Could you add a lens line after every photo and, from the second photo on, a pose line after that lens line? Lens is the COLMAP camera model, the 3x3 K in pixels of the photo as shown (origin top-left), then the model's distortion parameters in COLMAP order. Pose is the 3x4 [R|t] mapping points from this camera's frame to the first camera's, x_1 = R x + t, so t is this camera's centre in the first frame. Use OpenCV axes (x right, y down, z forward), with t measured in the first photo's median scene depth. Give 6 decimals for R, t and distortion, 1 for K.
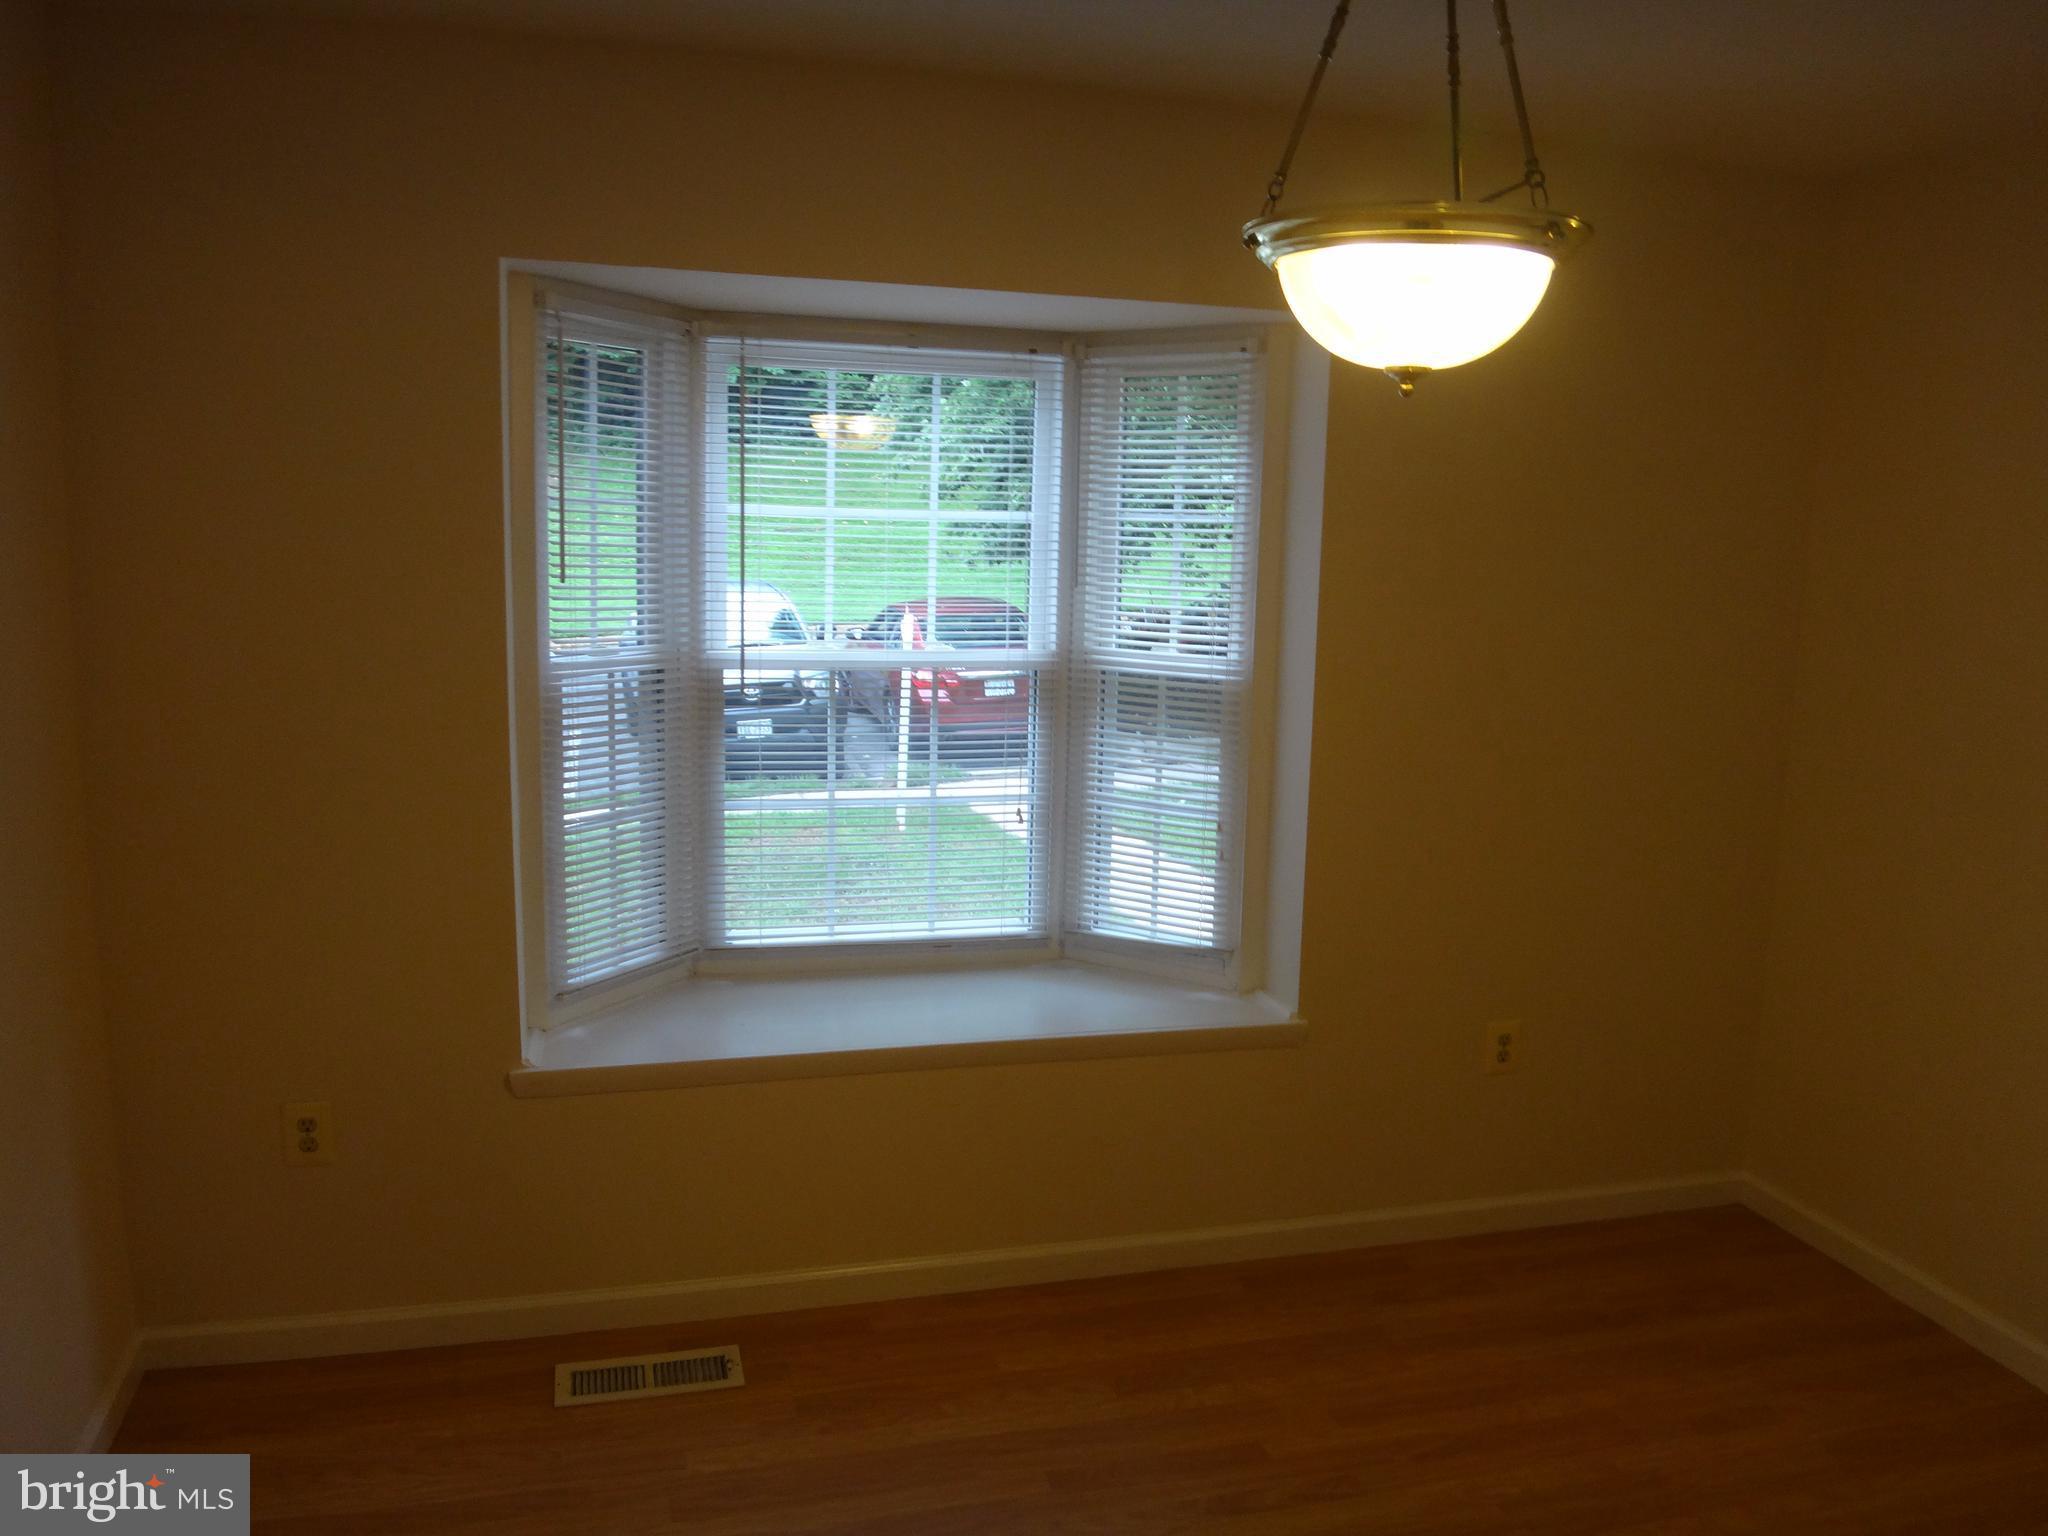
lens RADIAL K [[1652.3, 0, 1024.8], [0, 1652.3, 796.7], [0, 0, 1]] dist [-0.042146, -0.014460]
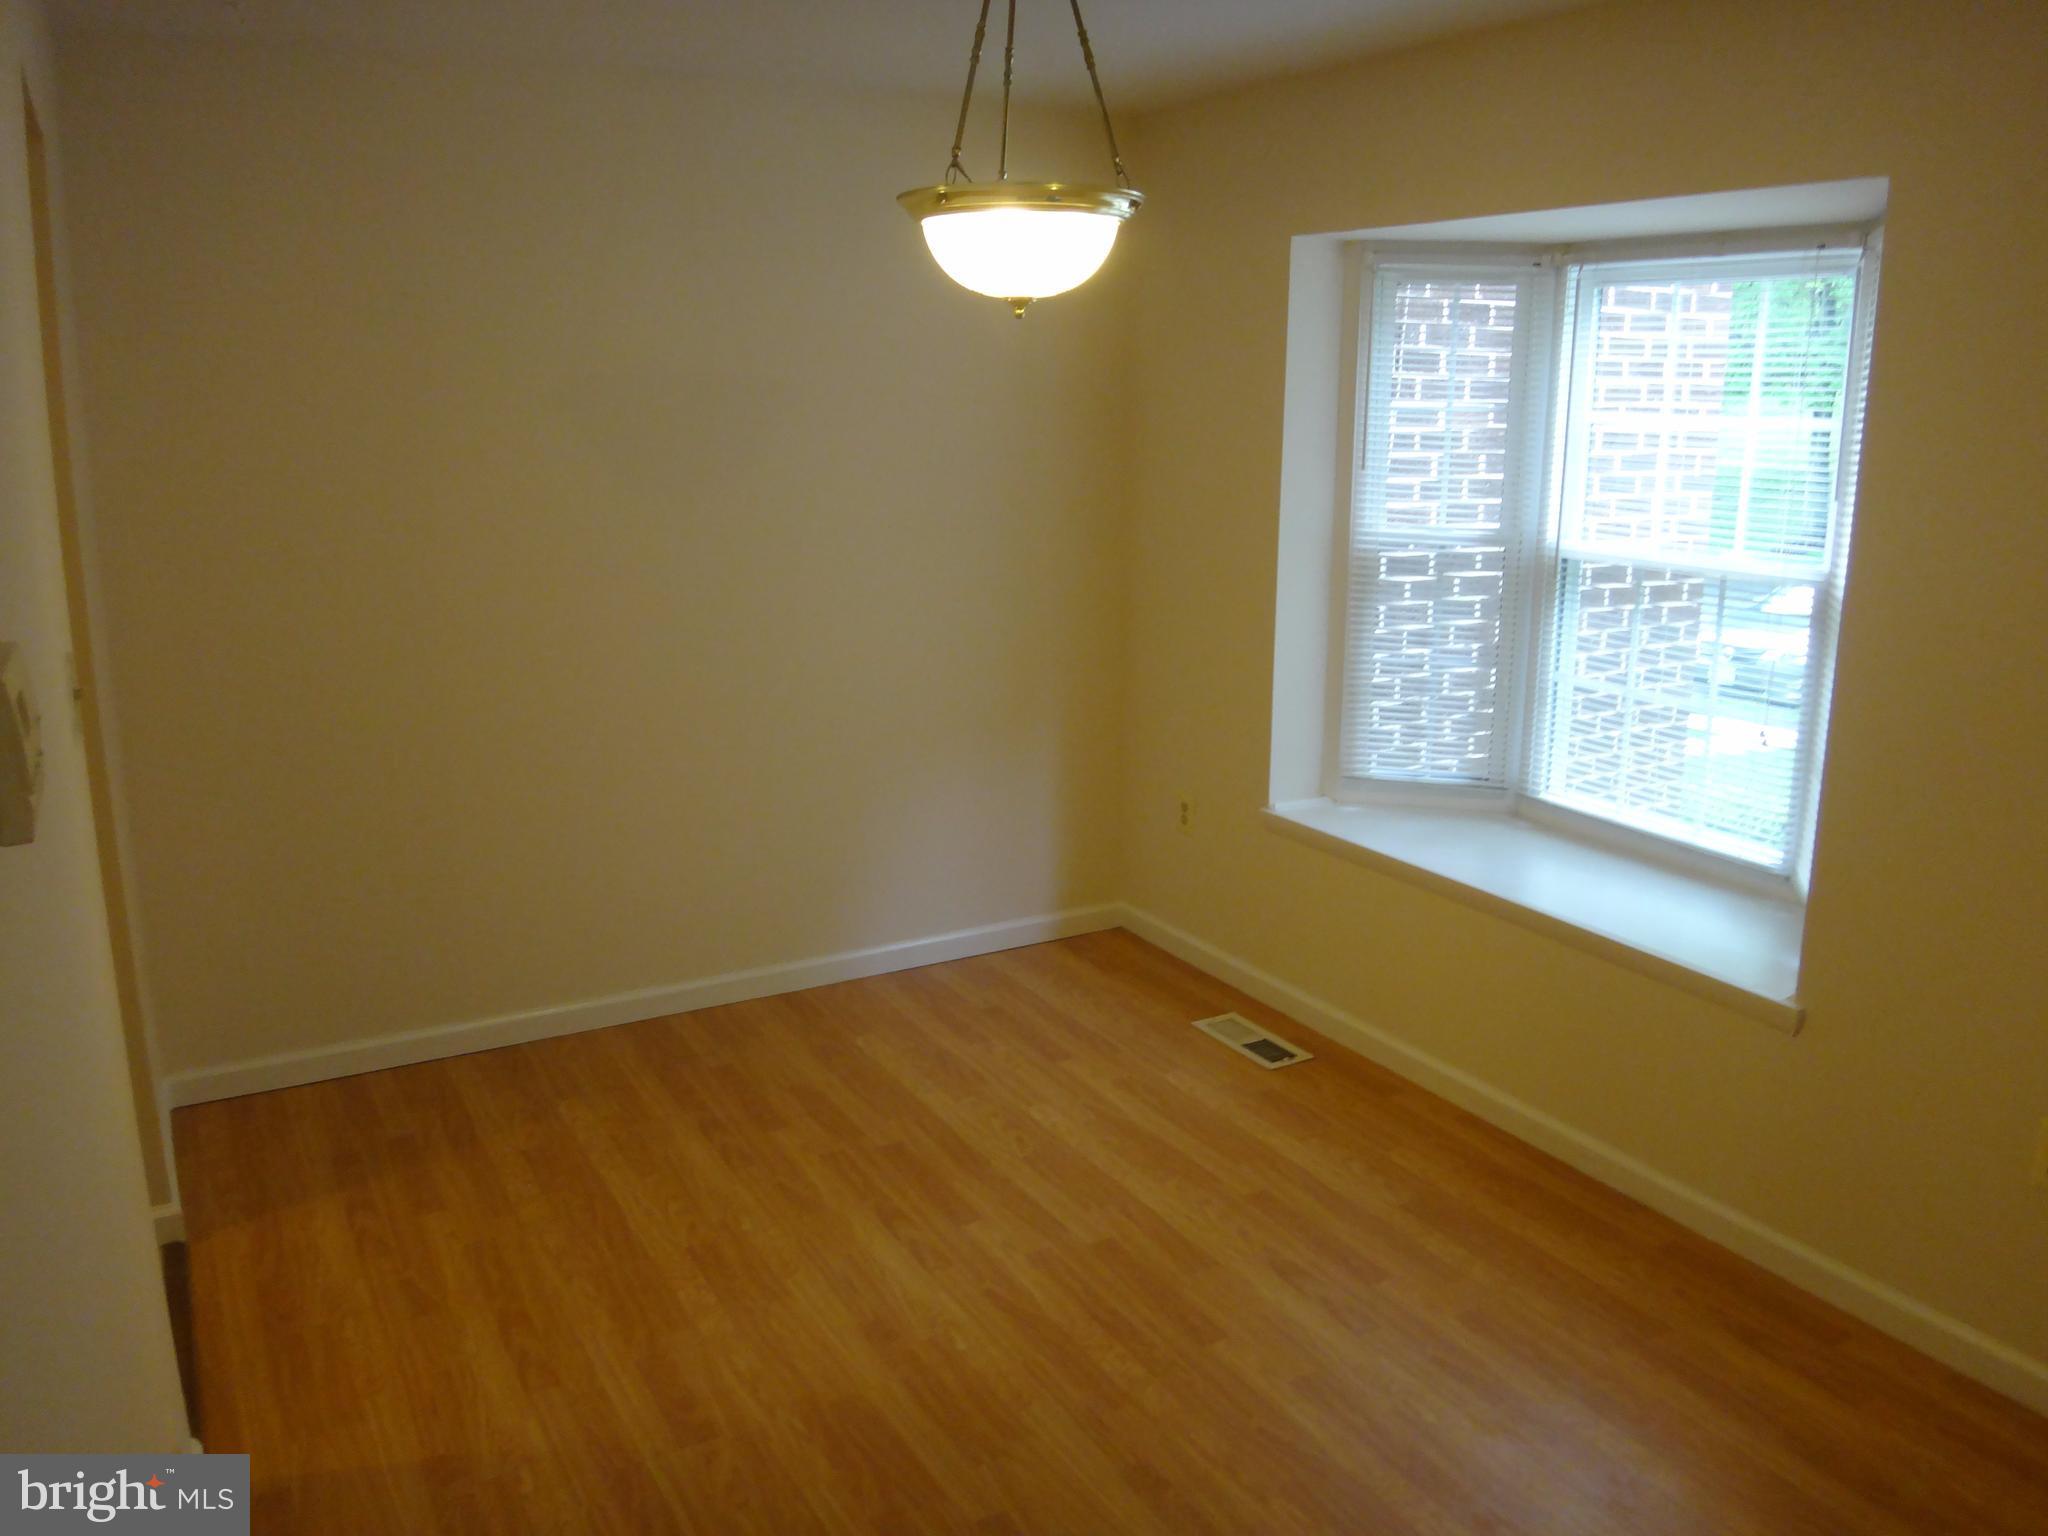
lens RADIAL K [[1652.3, 0, 1024.8], [0, 1652.3, 796.7], [0, 0, 1]] dist [-0.042146, -0.014460]
pose [[0.209693, 0.207894, -0.955411, 1.003032], [-0.169666, 0.970048, 0.173840, -0.057874], [0.962934, 0.125648, 0.238684, 0.443291]]
